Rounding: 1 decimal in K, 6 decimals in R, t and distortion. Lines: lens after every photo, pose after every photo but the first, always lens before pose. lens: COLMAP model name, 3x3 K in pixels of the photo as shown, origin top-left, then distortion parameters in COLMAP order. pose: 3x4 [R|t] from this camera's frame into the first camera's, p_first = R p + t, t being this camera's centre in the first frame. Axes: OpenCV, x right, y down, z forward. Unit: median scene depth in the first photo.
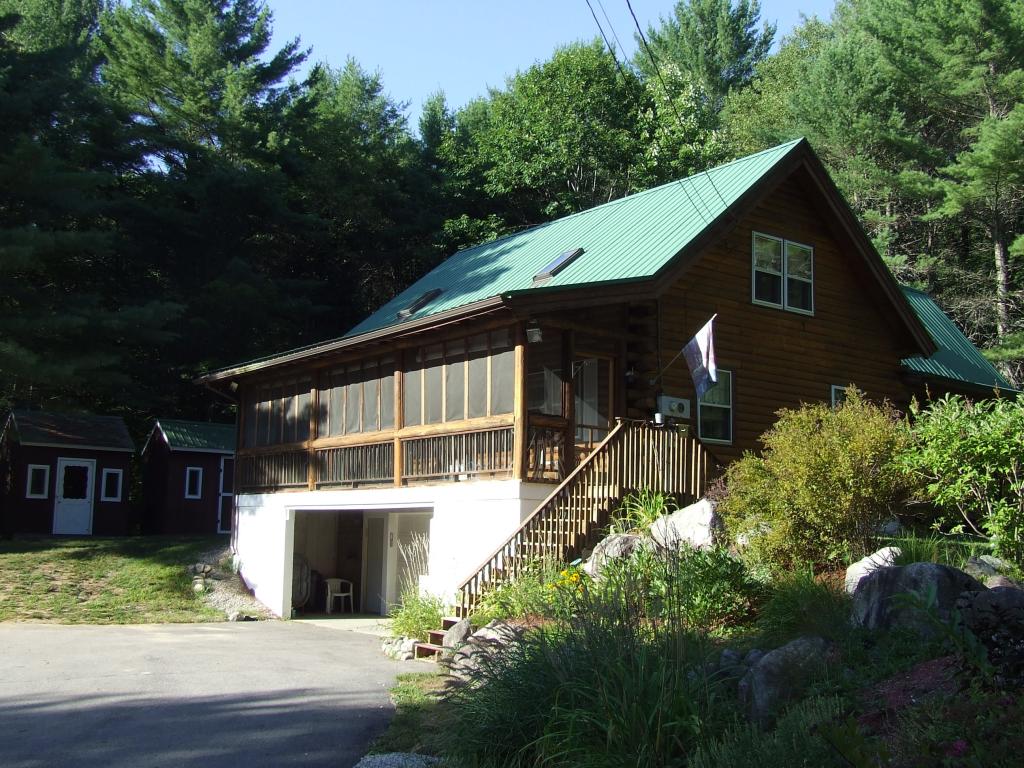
lens RADIAL K [[1175.2, 0, 512.0], [0, 1175.2, 384.0], [0, 0, 1]] dist [-0.088203, 0.134268]
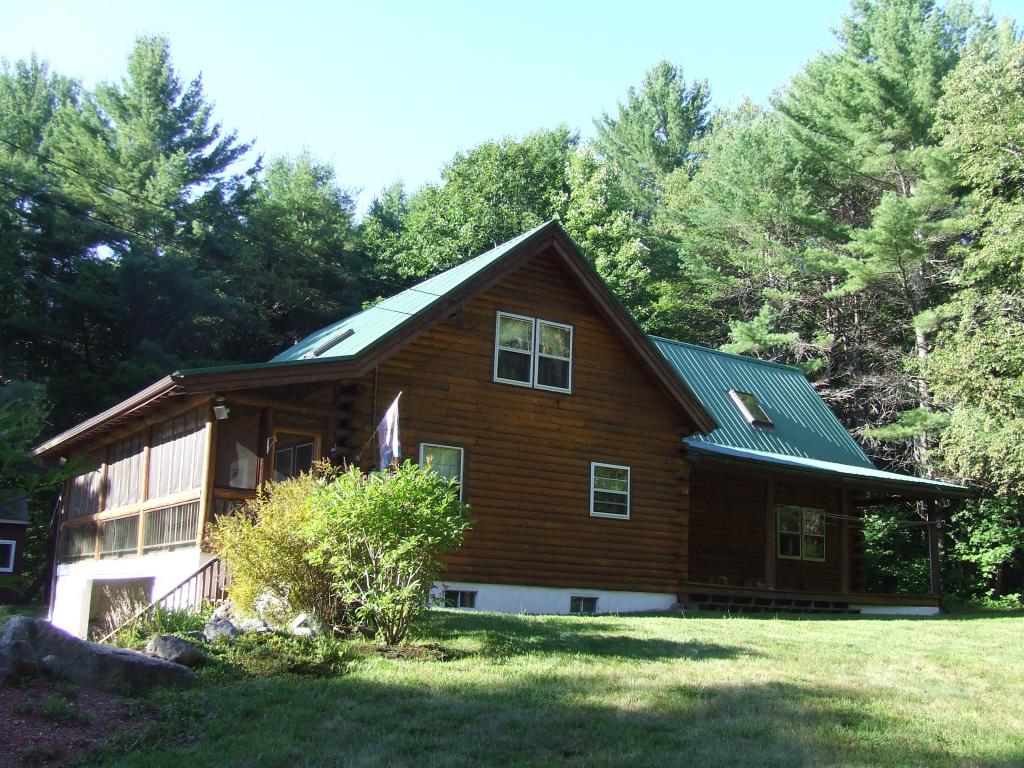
lens RADIAL K [[1175.2, 0, 512.0], [0, 1175.2, 384.0], [0, 0, 1]] dist [-0.088203, 0.134268]
pose [[0.996539, -0.001902, -0.083109, 0.201855], [-0.003675, 0.997753, -0.066899, 0.001155], [0.083050, 0.066972, 0.994292, -0.012149]]
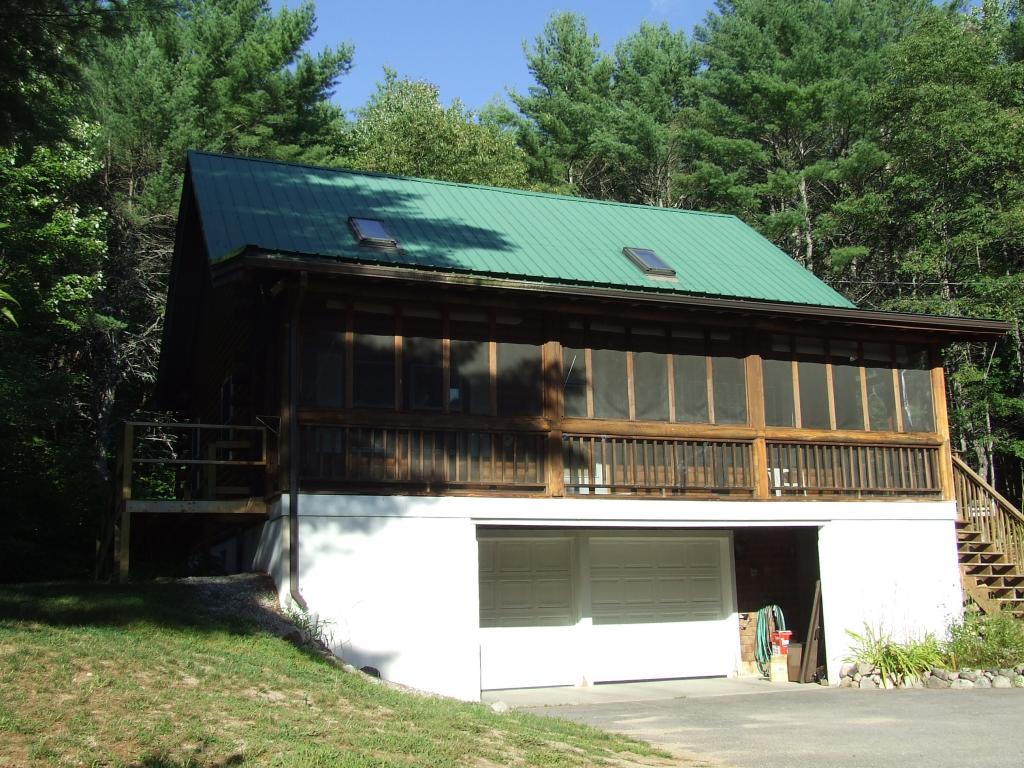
lens RADIAL K [[1175.2, 0, 512.0], [0, 1175.2, 384.0], [0, 0, 1]] dist [-0.088203, 0.134268]
pose [[0.276067, 0.170042, 0.945977, -0.567891], [-0.105908, 0.983614, -0.145900, 0.090412], [-0.955286, -0.059909, 0.289552, 0.588444]]
